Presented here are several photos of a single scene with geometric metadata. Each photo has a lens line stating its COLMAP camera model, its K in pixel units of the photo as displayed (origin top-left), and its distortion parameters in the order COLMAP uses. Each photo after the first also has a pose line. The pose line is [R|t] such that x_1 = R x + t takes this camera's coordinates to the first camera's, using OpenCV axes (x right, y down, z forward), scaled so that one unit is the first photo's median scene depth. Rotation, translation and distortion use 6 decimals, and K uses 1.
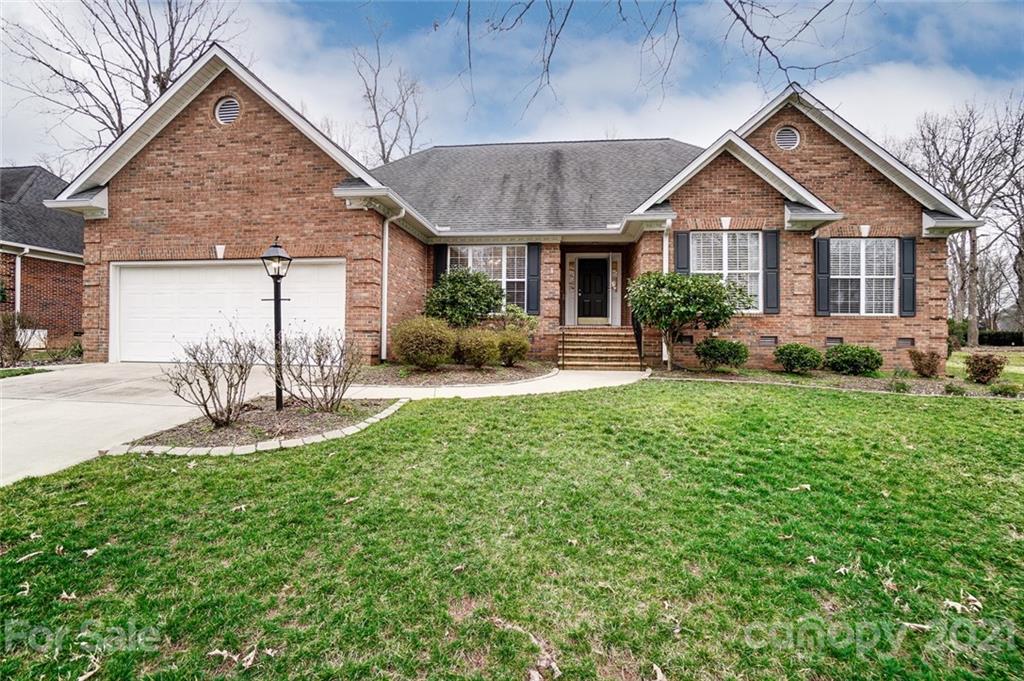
lens RADIAL K [[465.2, 0, 493.4], [0, 465.2, 328.4], [0, 0, 1]] dist [-0.044665, 0.014235]
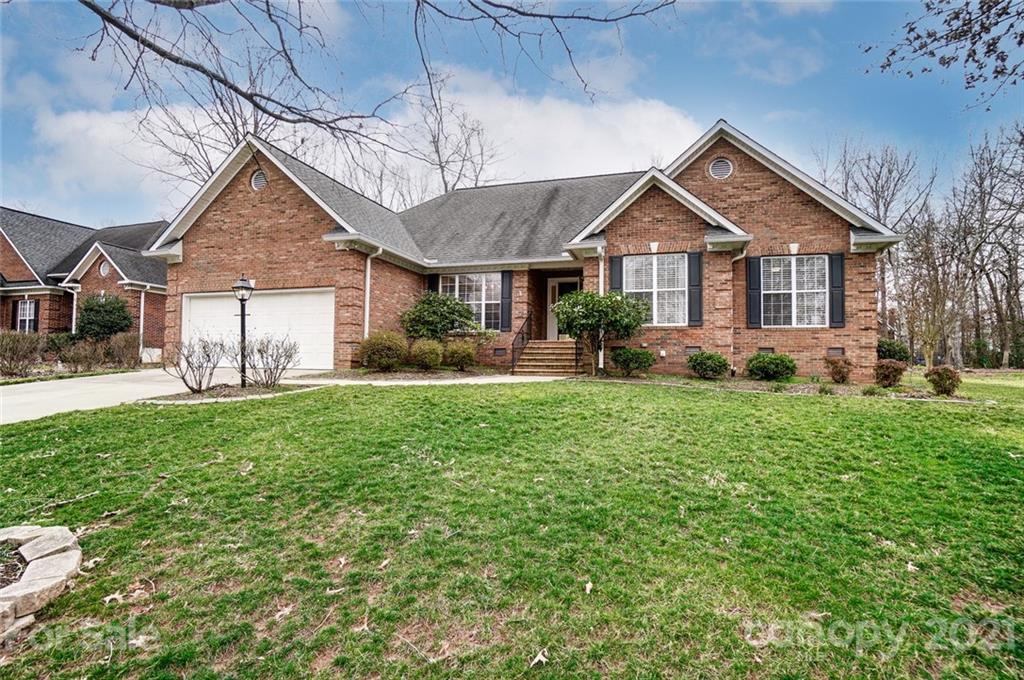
lens RADIAL K [[465.2, 0, 519.9], [0, 465.2, 342.2], [0, 0, 1]] dist [-0.044665, 0.014235]
pose [[0.987051, -0.006576, -0.160274, 0.358029], [0.001901, 0.999569, -0.029300, 0.038714], [0.160398, 0.028616, 0.986638, -0.179046]]
